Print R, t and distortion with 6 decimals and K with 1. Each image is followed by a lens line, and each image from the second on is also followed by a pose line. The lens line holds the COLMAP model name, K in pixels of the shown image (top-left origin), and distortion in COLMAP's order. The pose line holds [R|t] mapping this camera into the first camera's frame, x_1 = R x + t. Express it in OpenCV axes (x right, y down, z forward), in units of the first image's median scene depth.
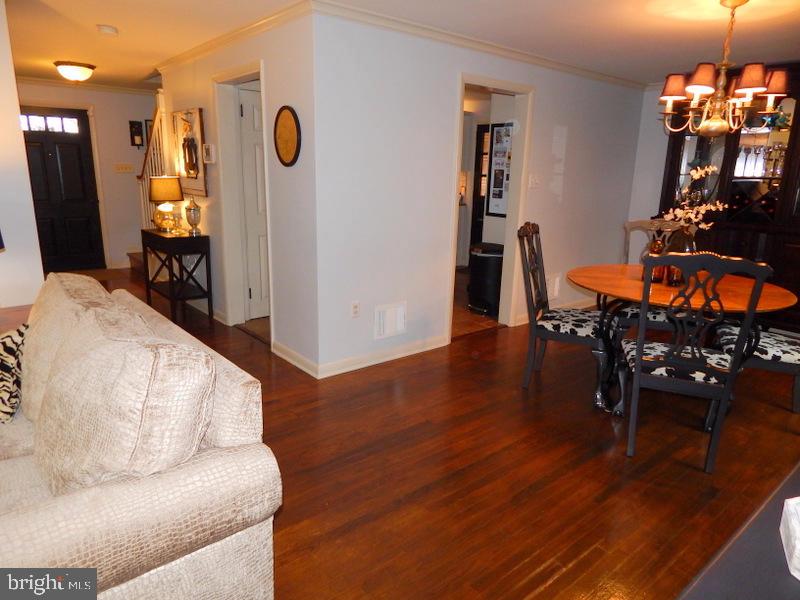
lens RADIAL K [[527.4, 0, 400.0], [0, 527.4, 300.0], [0, 0, 1]] dist [0.005726, -0.006438]
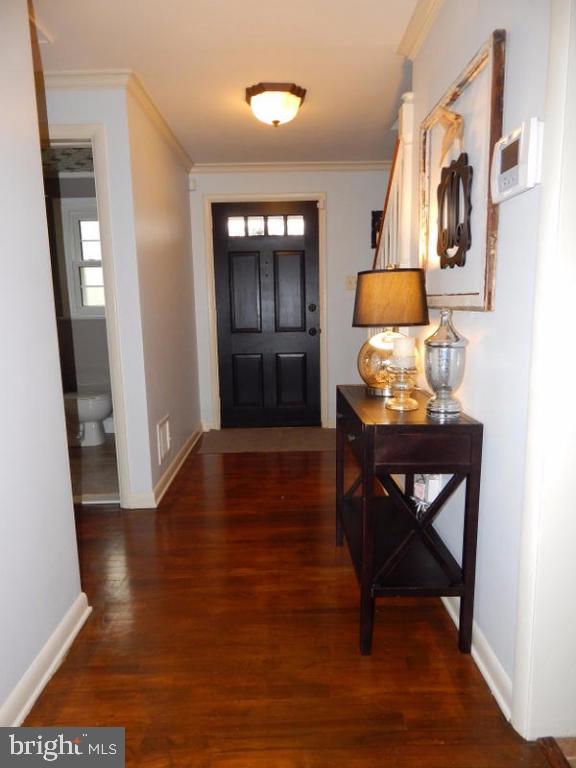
lens RADIAL K [[506.3, 0, 288.0], [0, 506.3, 384.0], [0, 0, 1]] dist [0.005726, -0.006438]
pose [[0.771192, 0.061420, -0.633632, -0.241058], [-0.117880, 0.991900, -0.047323, -0.110936], [0.625593, 0.111188, 0.772186, 0.634073]]
